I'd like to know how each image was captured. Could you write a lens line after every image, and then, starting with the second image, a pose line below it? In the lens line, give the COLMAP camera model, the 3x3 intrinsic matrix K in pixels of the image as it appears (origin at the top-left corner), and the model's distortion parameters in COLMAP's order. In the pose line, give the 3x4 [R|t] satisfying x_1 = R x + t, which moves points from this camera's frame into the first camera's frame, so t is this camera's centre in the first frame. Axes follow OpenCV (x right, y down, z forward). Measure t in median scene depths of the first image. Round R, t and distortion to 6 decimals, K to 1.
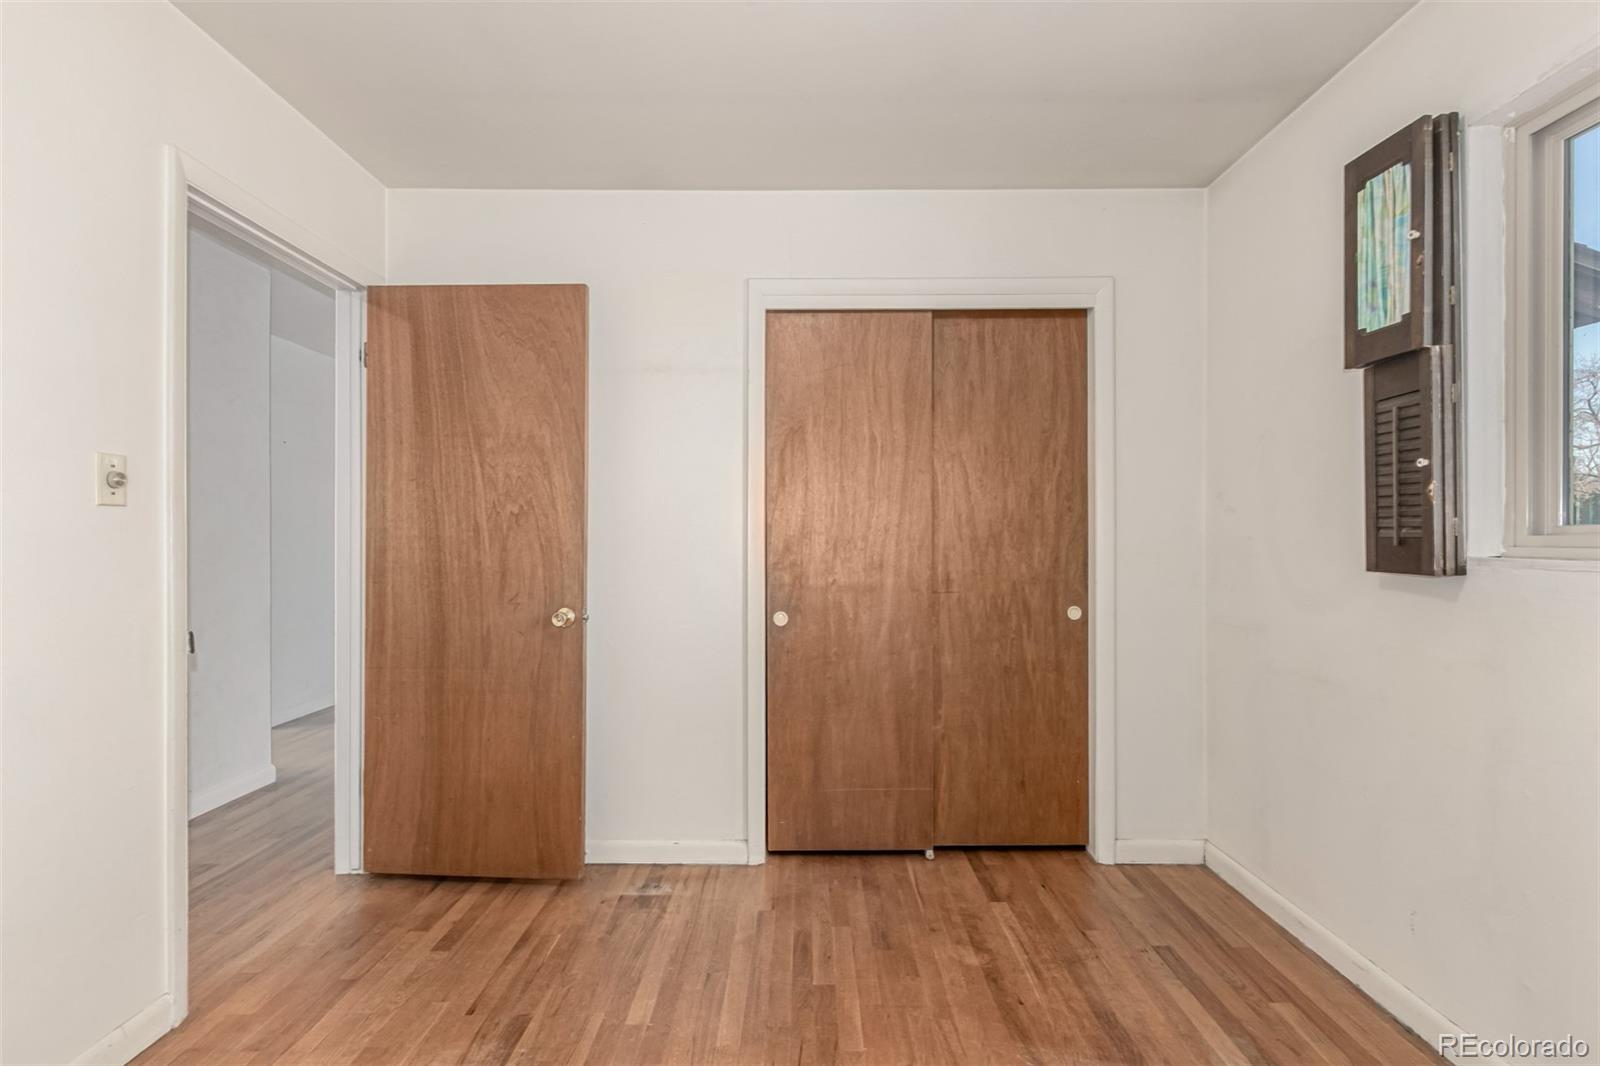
lens RADIAL K [[741.3, 0, 794.0], [0, 741.3, 545.7], [0, 0, 1]] dist [0.001317, 0.000539]
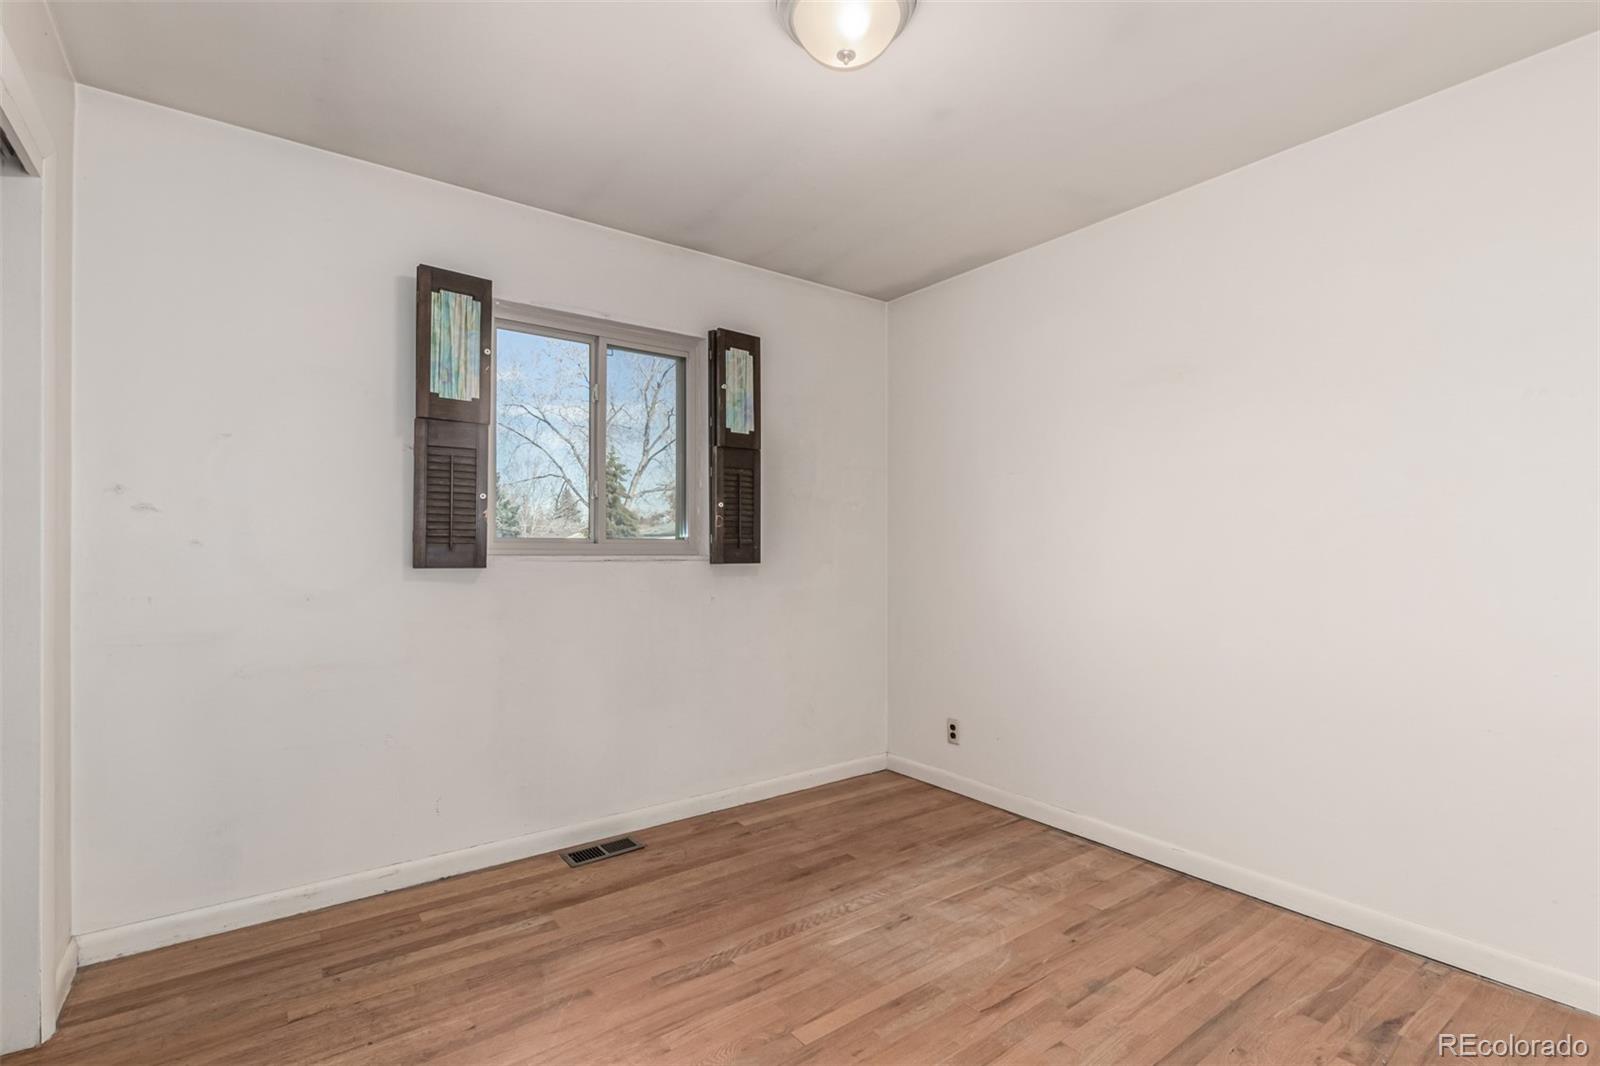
lens RADIAL K [[741.3, 0, 794.0], [0, 741.3, 545.7], [0, 0, 1]] dist [0.001317, 0.000539]
pose [[-0.605587, -0.004768, 0.795765, -0.695737], [-0.004157, 0.999987, 0.002829, -0.013293], [-0.795769, -0.001595, -0.605599, 1.225978]]
